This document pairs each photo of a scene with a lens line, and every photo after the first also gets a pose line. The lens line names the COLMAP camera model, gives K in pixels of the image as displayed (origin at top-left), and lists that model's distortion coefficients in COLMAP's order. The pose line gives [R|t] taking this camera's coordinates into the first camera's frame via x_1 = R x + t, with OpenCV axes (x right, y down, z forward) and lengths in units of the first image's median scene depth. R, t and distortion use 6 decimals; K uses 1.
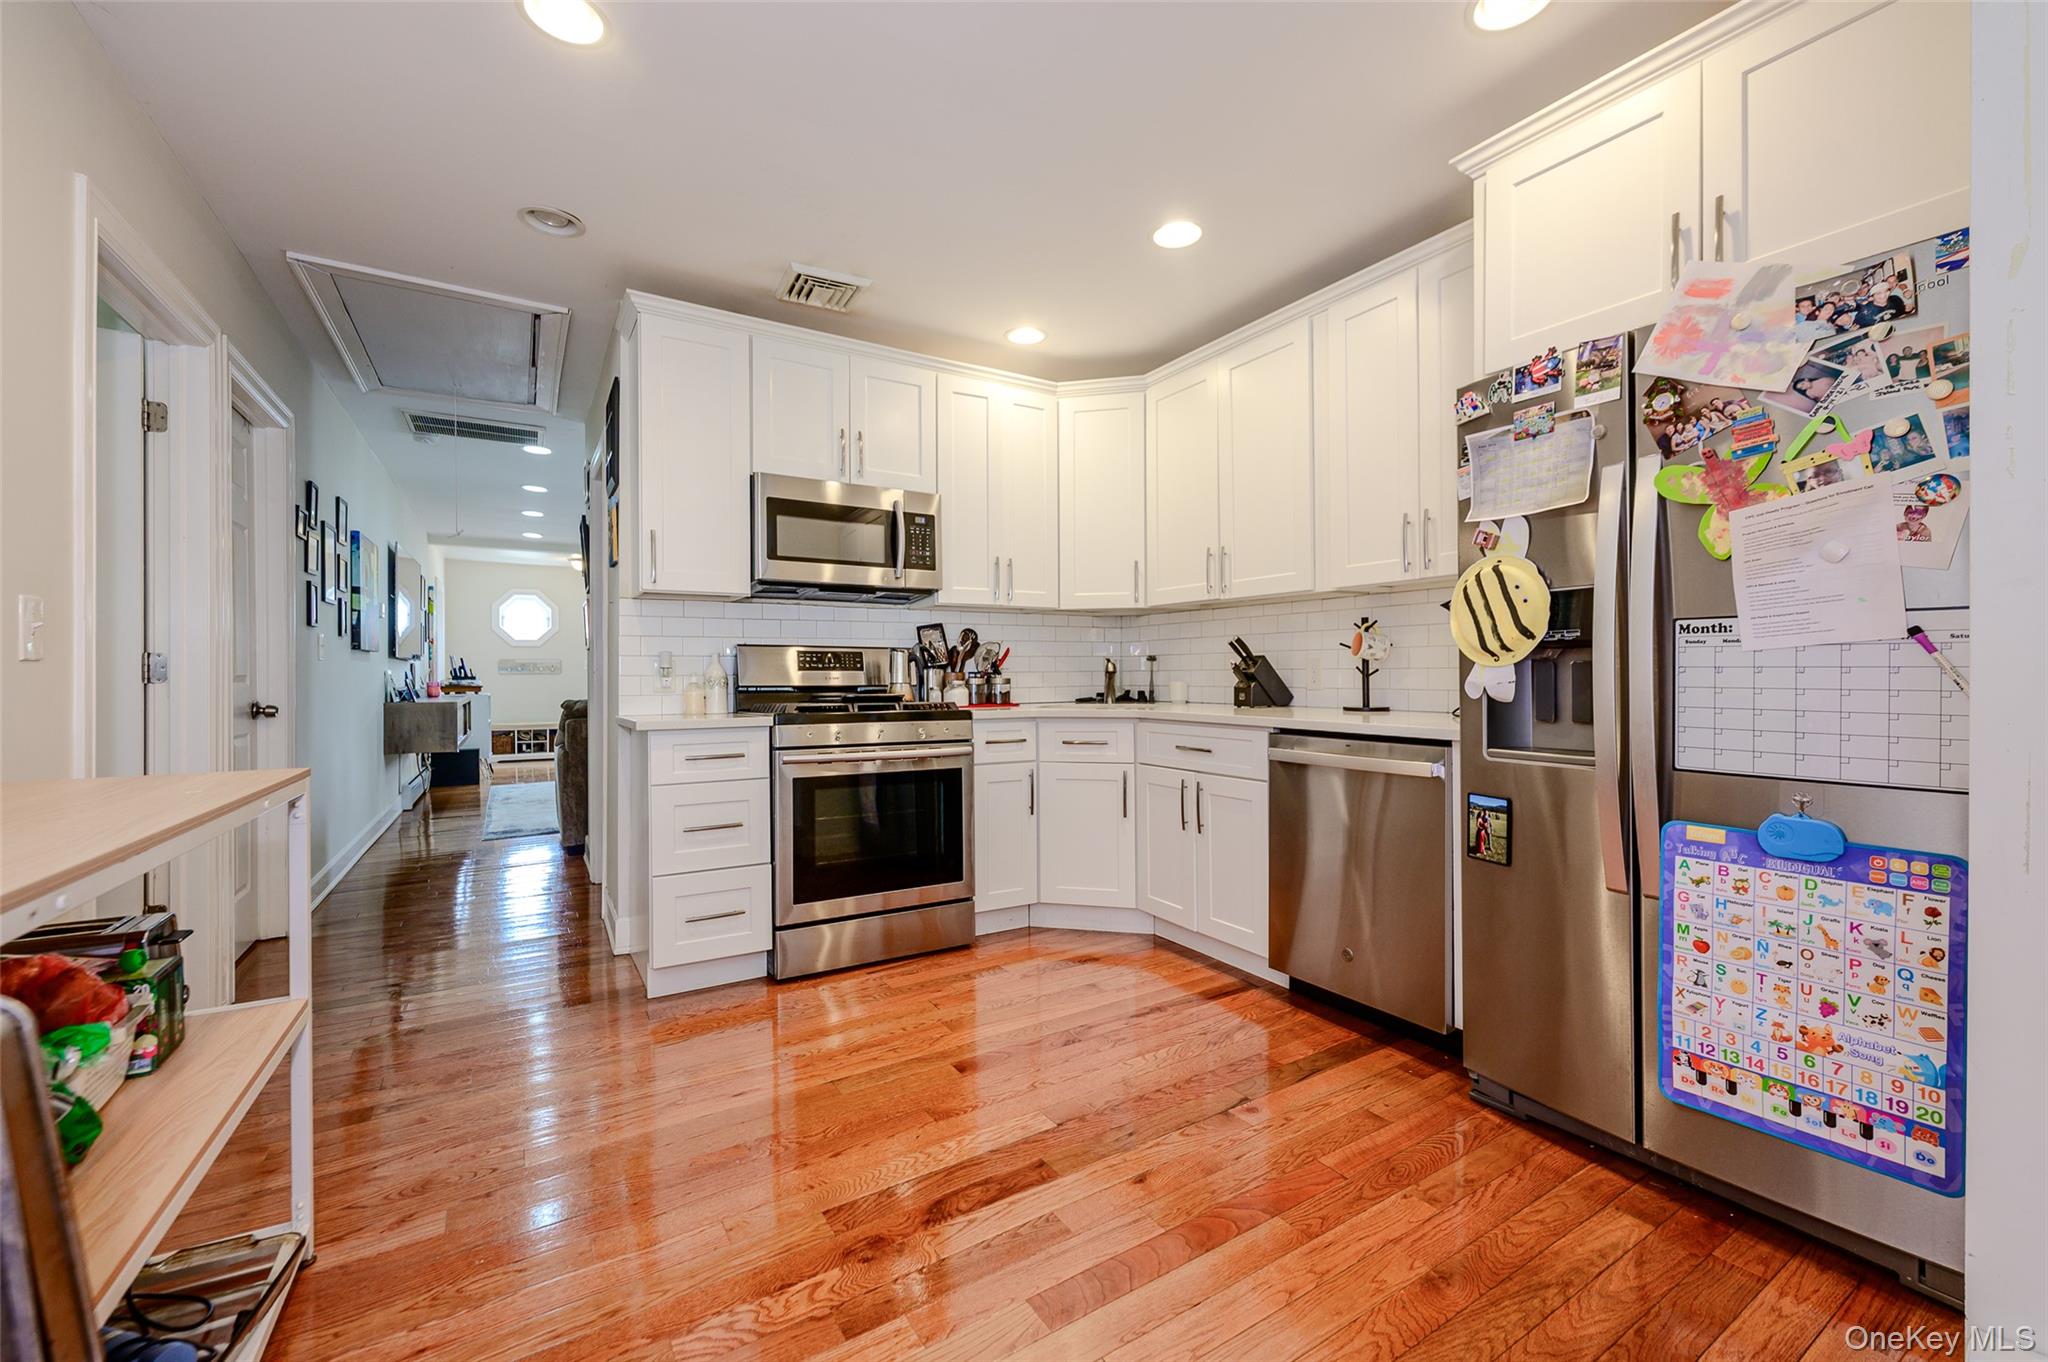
lens RADIAL K [[832.1, 0, 1019.2], [0, 832.1, 673.6], [0, 0, 1]] dist [-0.001499, -0.000040]
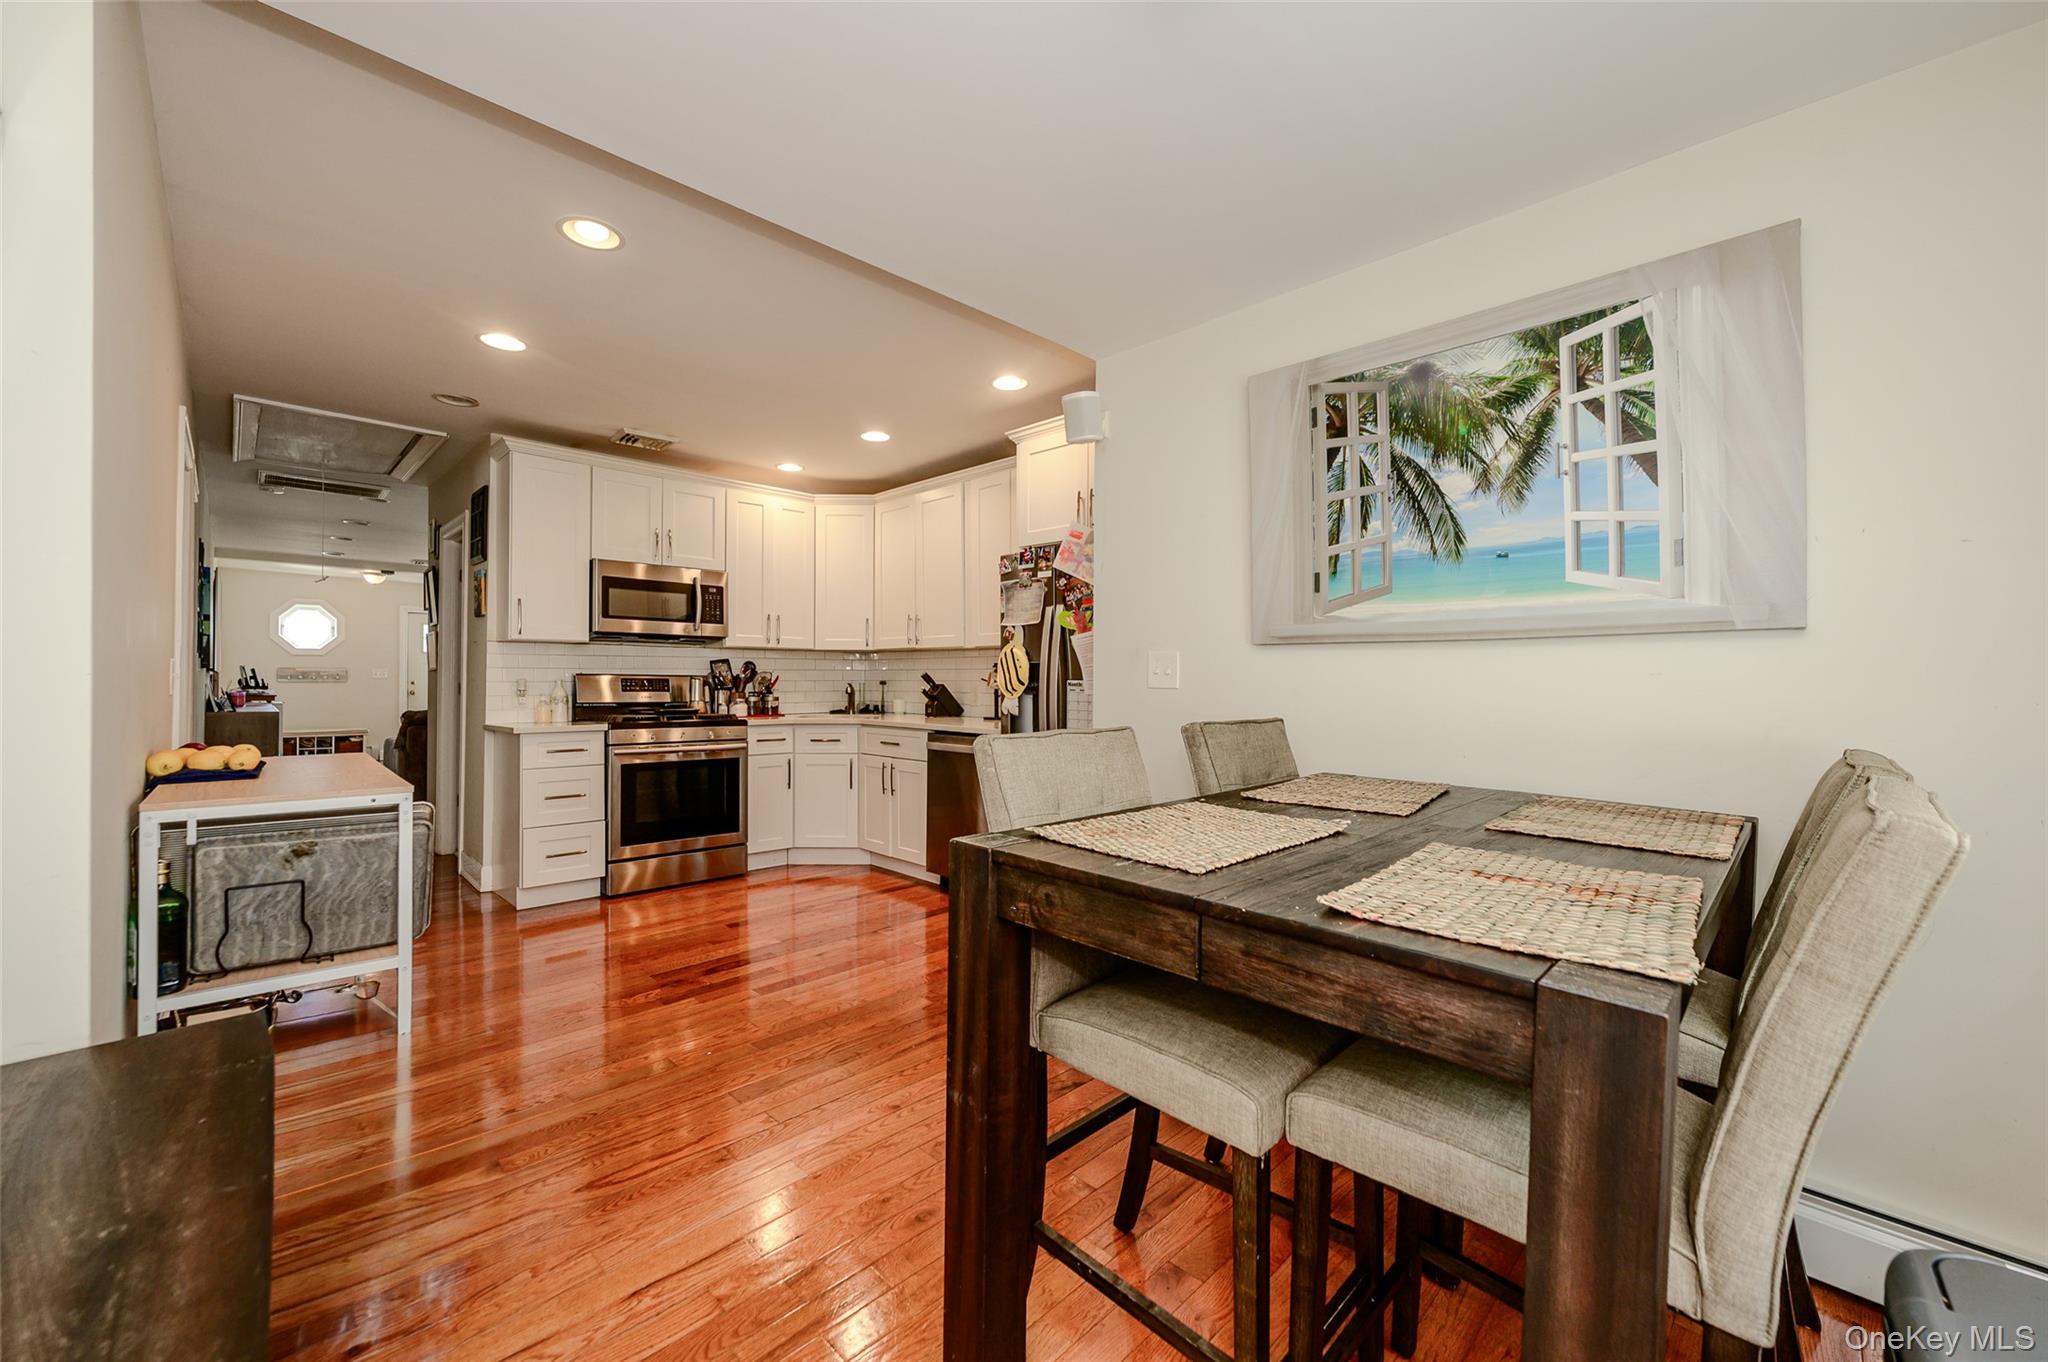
lens RADIAL K [[810.7, 0, 1026.6], [0, 810.7, 678.5], [0, 0, 1]] dist [-0.002439, -0.000621]
pose [[0.971347, 0.010290, 0.237442, 0.083585], [-0.009839, 0.999947, -0.003085, -0.030027], [-0.237461, 0.000661, 0.971397, -0.537174]]
